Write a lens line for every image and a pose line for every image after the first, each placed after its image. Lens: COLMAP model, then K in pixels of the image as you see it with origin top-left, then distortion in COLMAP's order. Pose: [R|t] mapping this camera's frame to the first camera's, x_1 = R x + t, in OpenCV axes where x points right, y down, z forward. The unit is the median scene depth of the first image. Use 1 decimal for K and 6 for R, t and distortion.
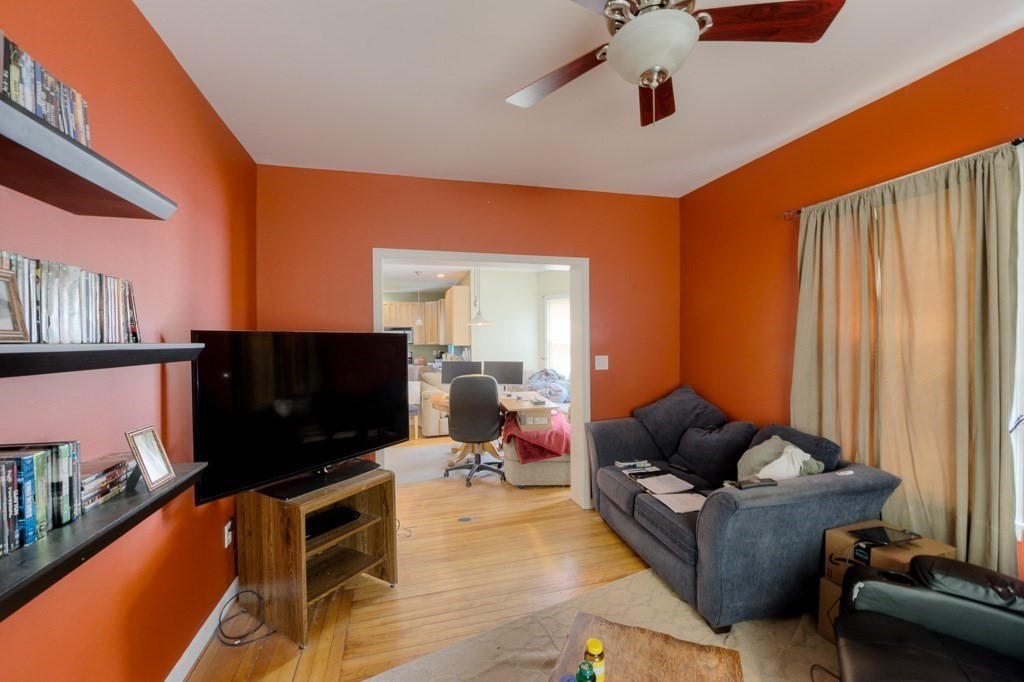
lens RADIAL K [[424.3, 0, 502.3], [0, 424.3, 344.1], [0, 0, 1]] dist [-0.019782, -0.000077]
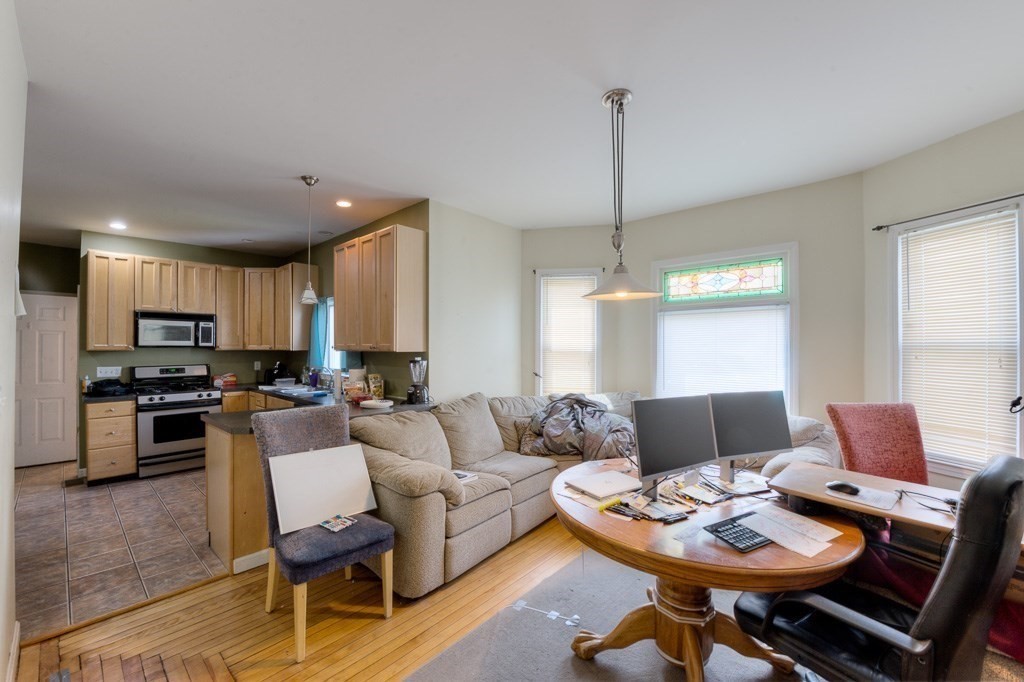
lens RADIAL K [[406.6, 0, 510.9], [0, 406.6, 344.5], [0, 0, 1]] dist [-0.022284, -0.000186]
pose [[0.827366, 0.014615, 0.561473, -0.242457], [-0.004624, 0.999805, -0.019210, 0.004033], [-0.561644, 0.013297, 0.827272, 0.521310]]
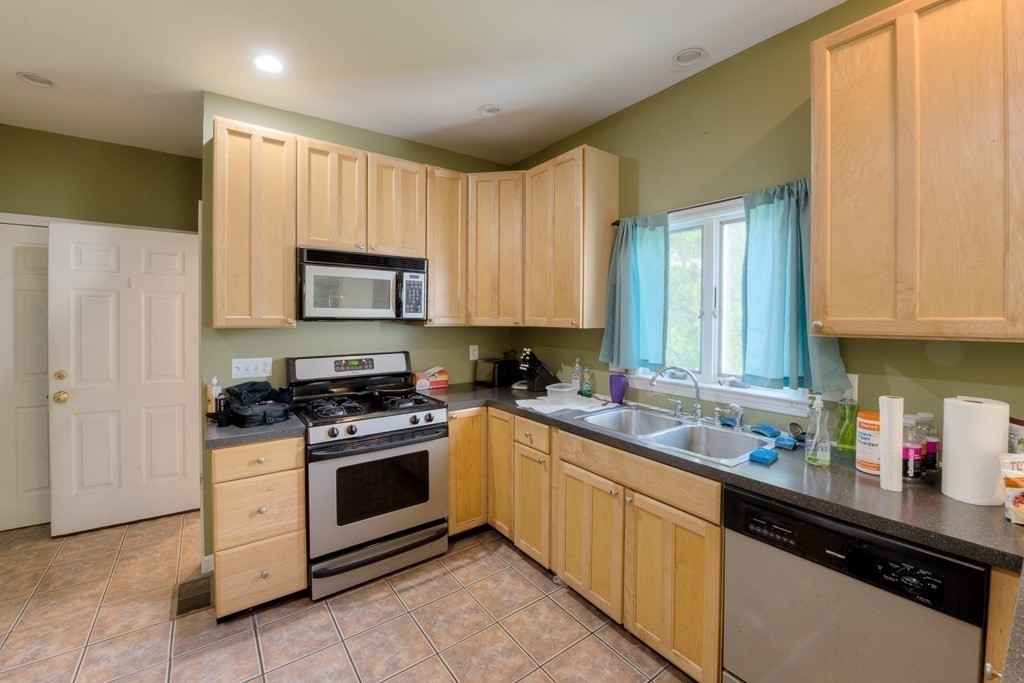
lens RADIAL K [[410.5, 0, 512.4], [0, 410.5, 322.1], [0, 0, 1]] dist [-0.016462, -0.000105]
pose [[0.925088, 0.010771, 0.379599, -0.332592], [-0.011566, 0.999933, -0.000186, -0.001399], [-0.379576, -0.004219, 0.925151, 0.949088]]
